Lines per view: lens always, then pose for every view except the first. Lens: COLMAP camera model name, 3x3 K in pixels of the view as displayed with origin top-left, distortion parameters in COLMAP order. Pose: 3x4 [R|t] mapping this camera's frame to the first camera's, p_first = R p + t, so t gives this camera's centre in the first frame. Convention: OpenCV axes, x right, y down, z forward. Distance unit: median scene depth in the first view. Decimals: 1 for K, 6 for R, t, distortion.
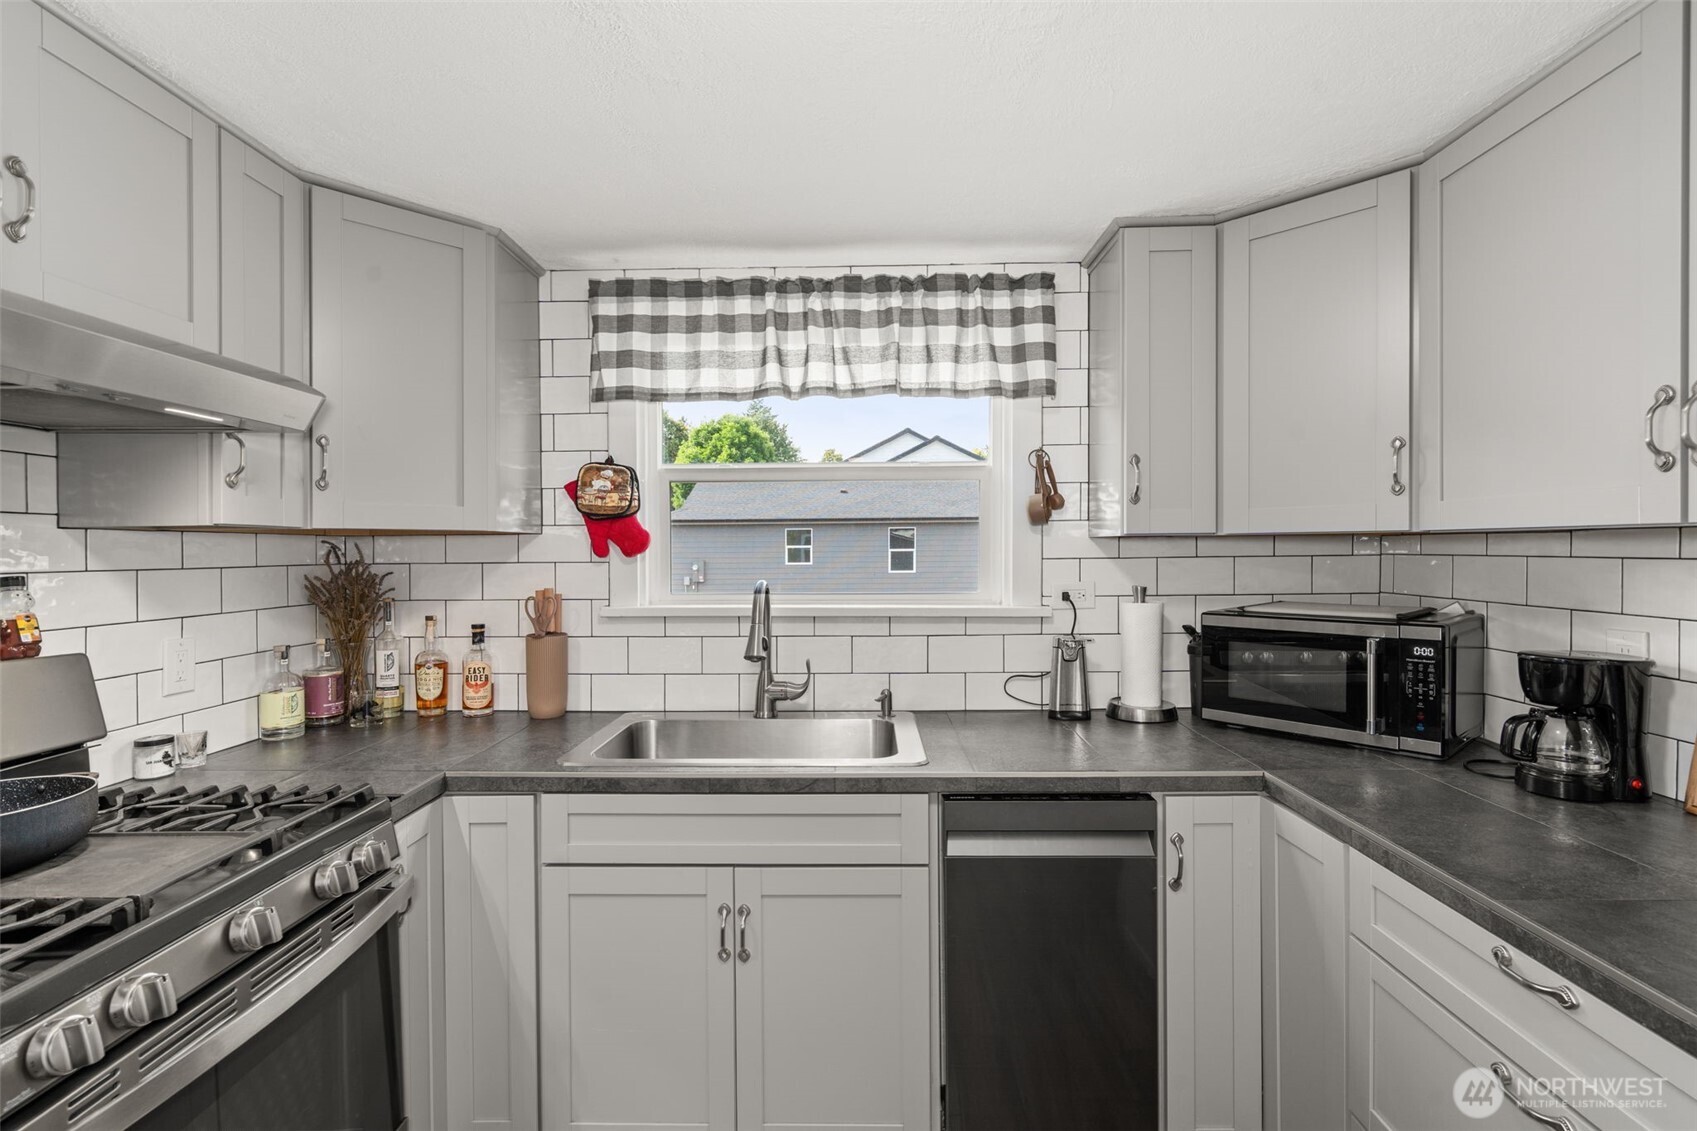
lens RADIAL K [[768.7, 0, 836.7], [0, 768.7, 542.8], [0, 0, 1]] dist [-0.010106, 0.001295]
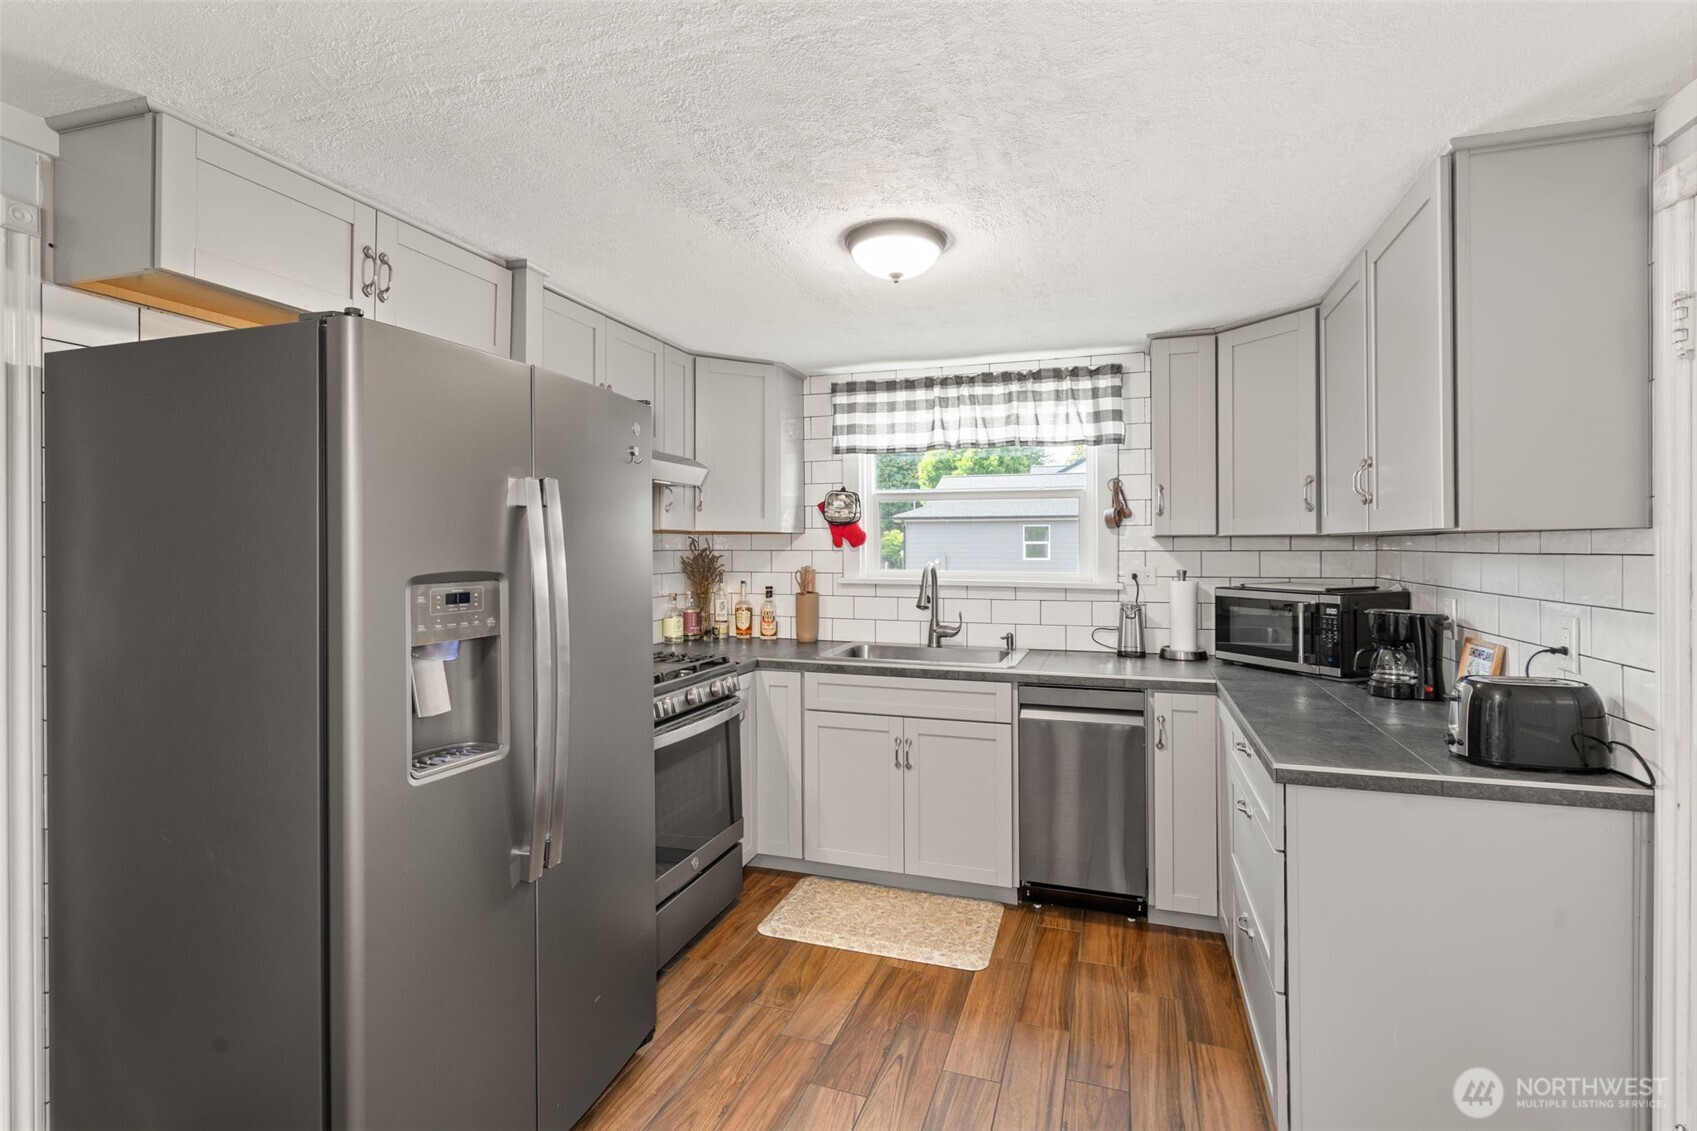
lens RADIAL K [[768.7, 0, 853.8], [0, 768.7, 549.0], [0, 0, 1]] dist [-0.010106, 0.001295]
pose [[0.955964, 0.008781, -0.293352, 0.226203], [-0.004736, 0.999884, 0.014498, -0.002533], [0.293445, -0.012470, 0.955895, -0.613966]]
